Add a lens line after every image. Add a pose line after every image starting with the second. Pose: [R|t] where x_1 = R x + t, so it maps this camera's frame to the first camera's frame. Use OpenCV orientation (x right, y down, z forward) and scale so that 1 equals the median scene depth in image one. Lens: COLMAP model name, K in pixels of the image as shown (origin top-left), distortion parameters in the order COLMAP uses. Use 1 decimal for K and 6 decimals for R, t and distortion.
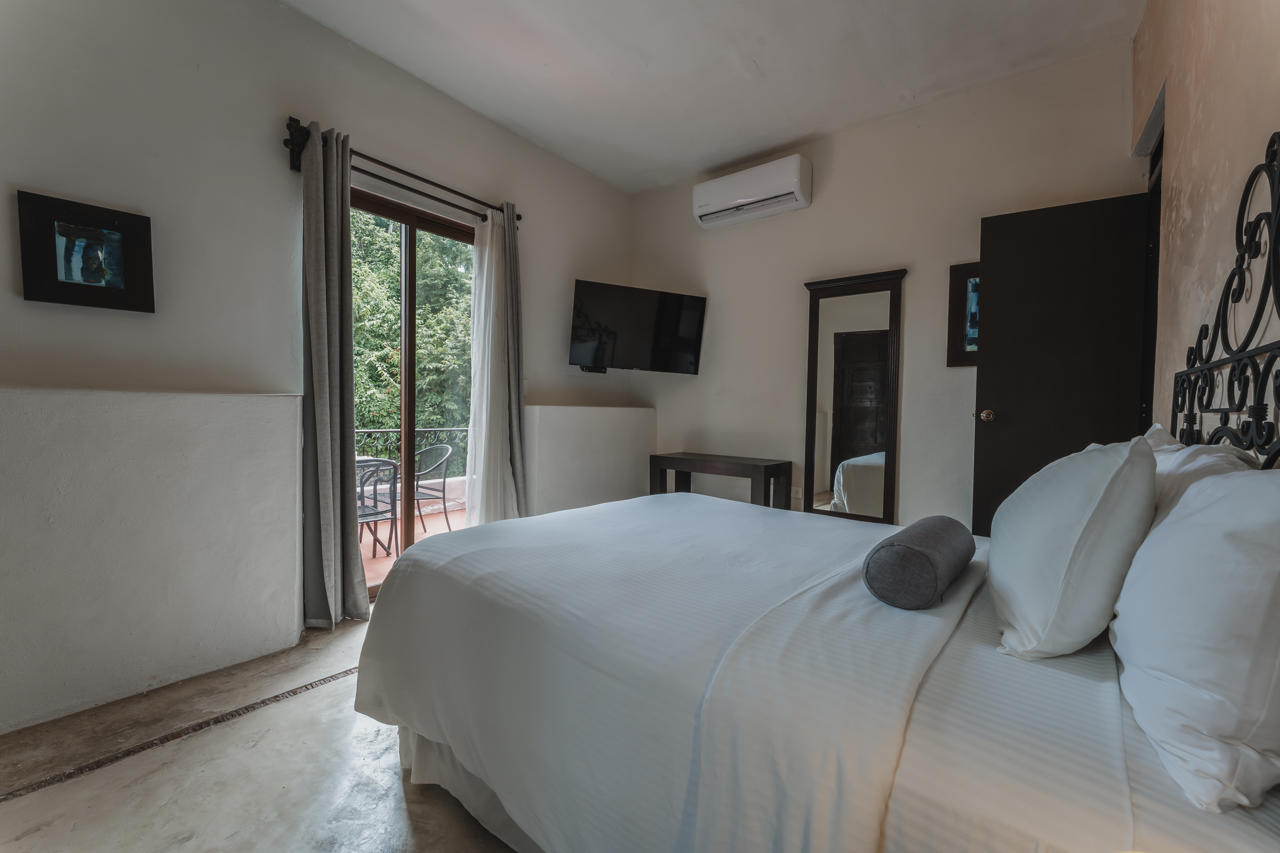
lens RADIAL K [[517.4, 0, 640.0], [0, 517.4, 426.5], [0, 0, 1]] dist [0.000092, -0.000075]
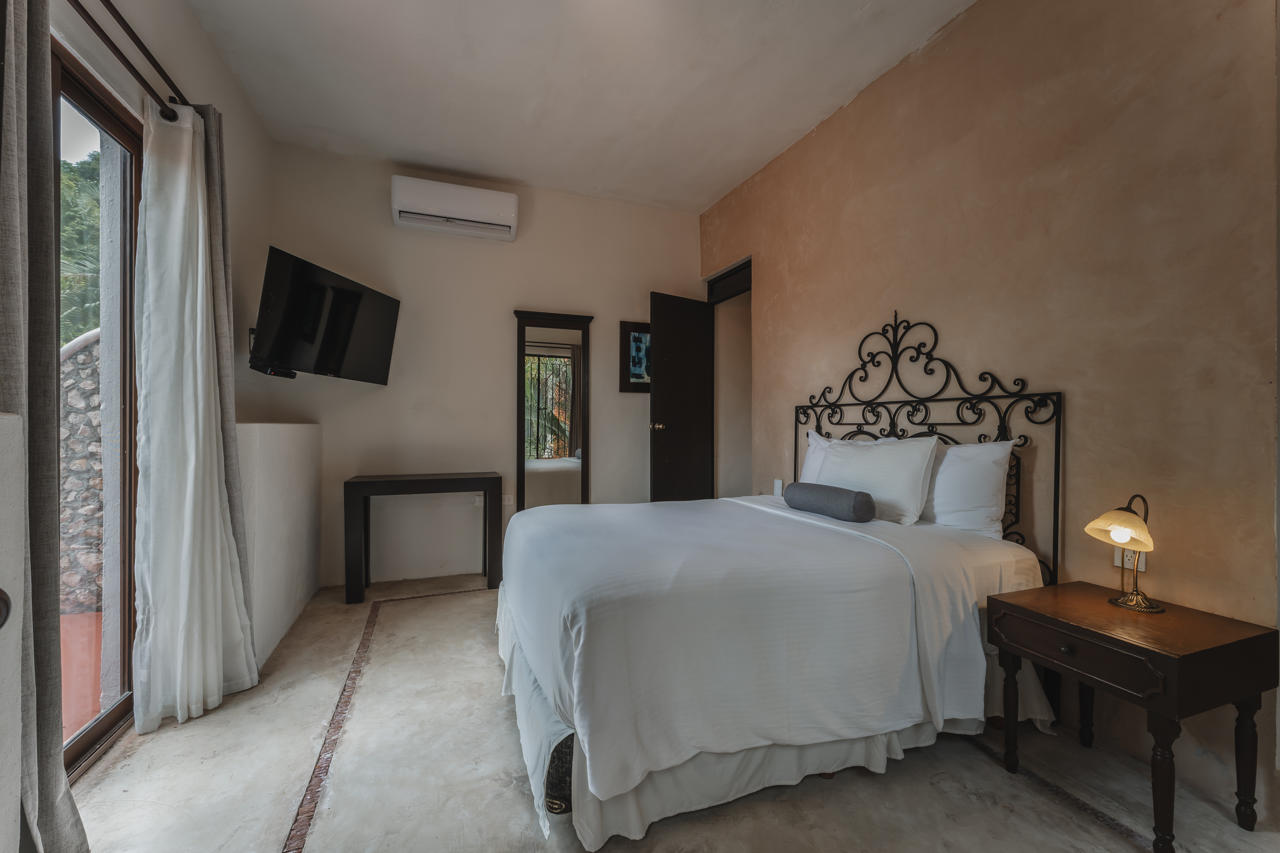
lens RADIAL K [[517.4, 0, 640.0], [0, 517.4, 426.5], [0, 0, 1]] dist [0.000092, -0.000075]
pose [[0.500267, -0.018810, 0.865667, -0.491615], [0.035027, 0.999385, 0.001474, -0.018527], [-0.865162, 0.029584, 0.500618, 0.209013]]
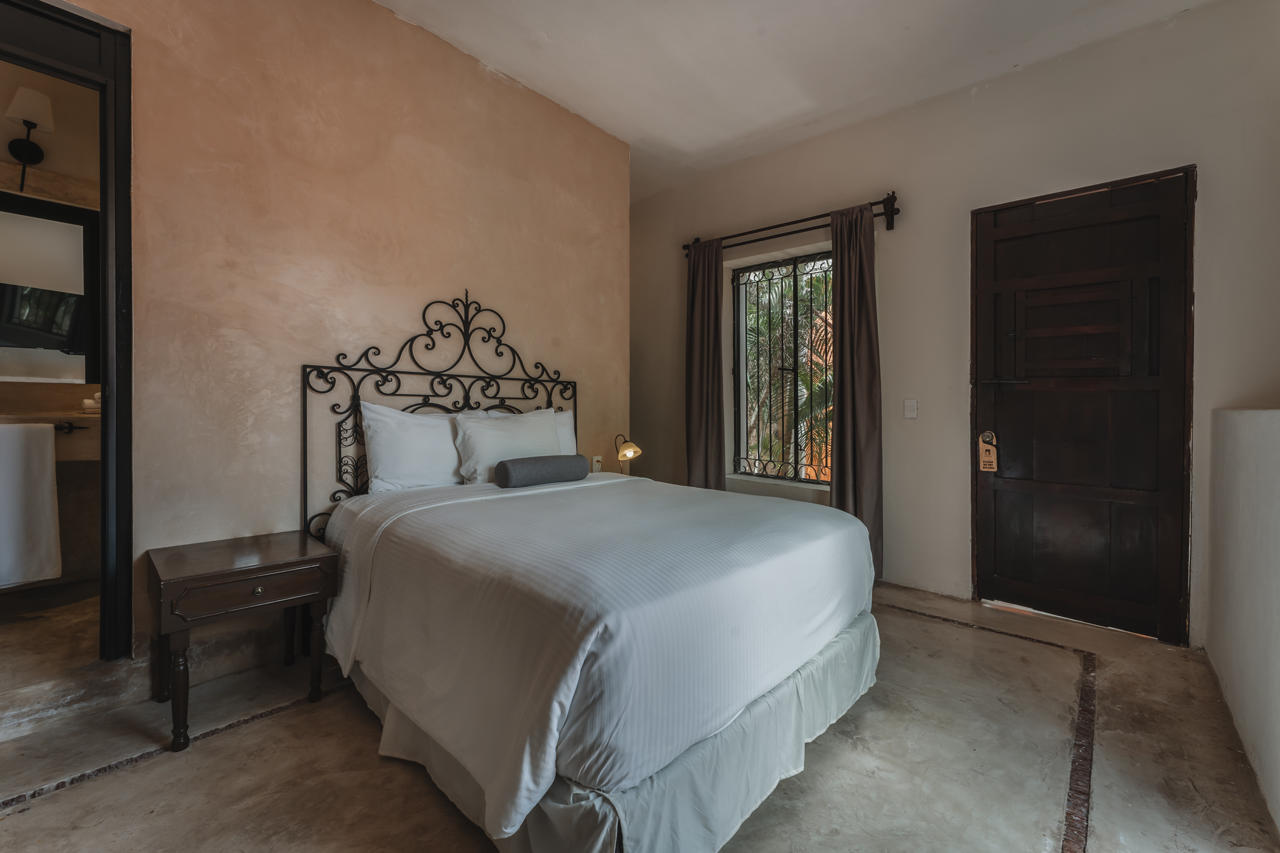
lens RADIAL K [[530.6, 0, 639.7], [0, 530.6, 394.9], [0, 0, 1]] dist [-0.000365, -0.000146]
pose [[-0.997773, -0.039343, 0.053854, 0.017679], [-0.038565, 0.999137, 0.015407, -0.033171], [-0.054413, 0.013296, -0.998430, 1.030223]]
